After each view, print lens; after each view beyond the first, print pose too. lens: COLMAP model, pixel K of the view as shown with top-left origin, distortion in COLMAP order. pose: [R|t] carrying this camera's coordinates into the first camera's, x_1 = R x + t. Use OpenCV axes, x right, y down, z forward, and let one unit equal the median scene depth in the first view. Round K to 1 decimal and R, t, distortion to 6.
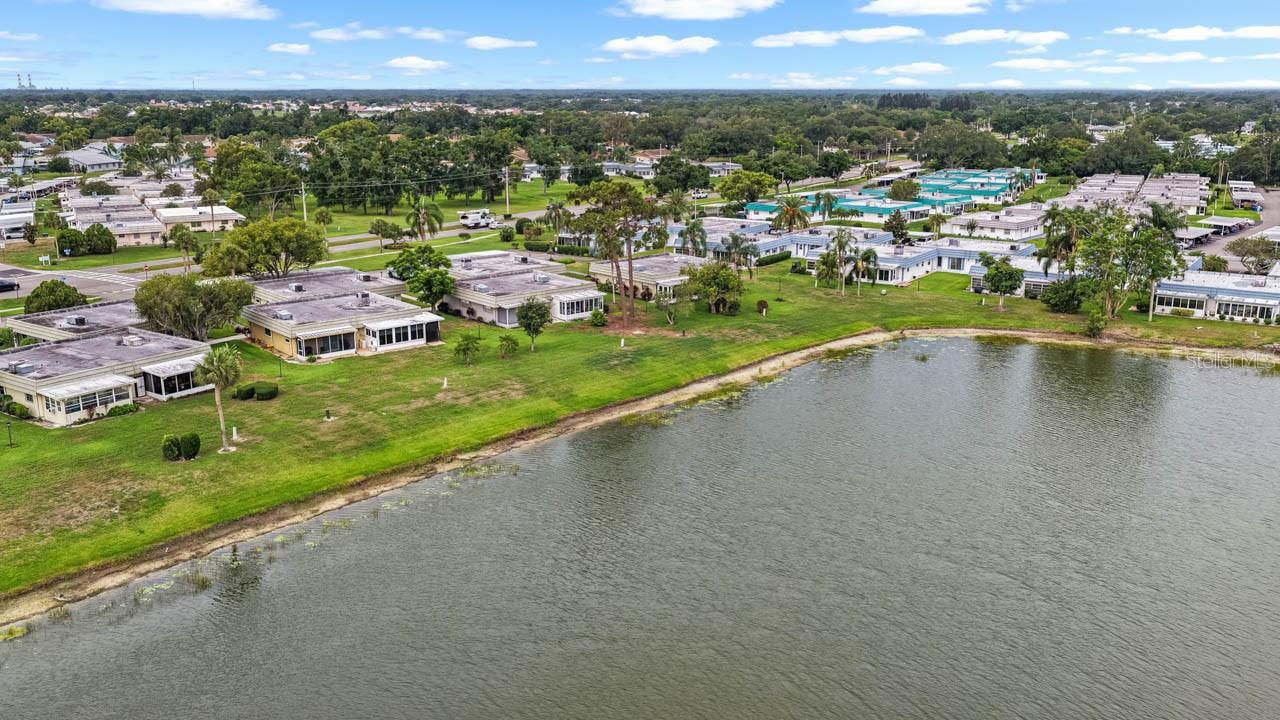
lens RADIAL K [[1064.4, 0, 641.7], [0, 1064.4, 398.3], [0, 0, 1]] dist [0.001765, 0.008707]
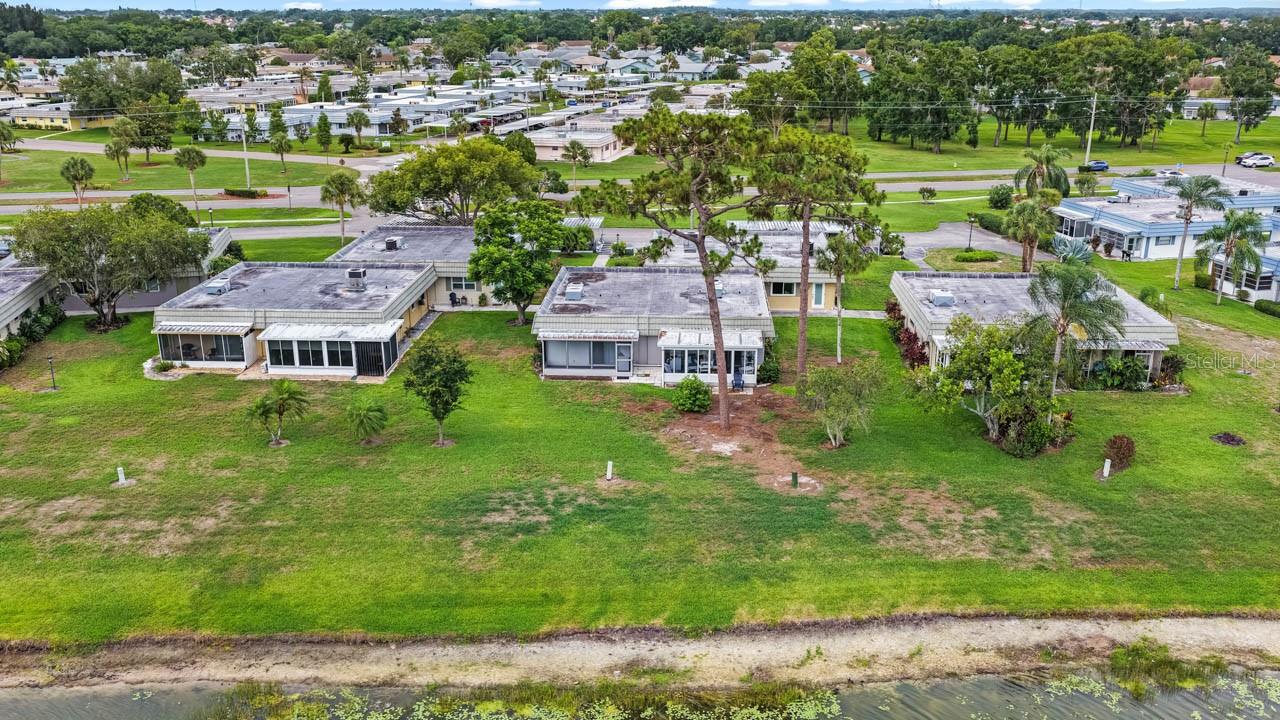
lens RADIAL K [[1082.2, 0, 640.0], [0, 1082.2, 360.0], [0, 0, 1]] dist [-0.004556, 0.023934]
pose [[0.721427, 0.212537, -0.659068, 0.158186], [-0.191667, 0.975839, 0.104887, -0.082464], [0.665437, 0.050653, 0.744733, 0.366951]]
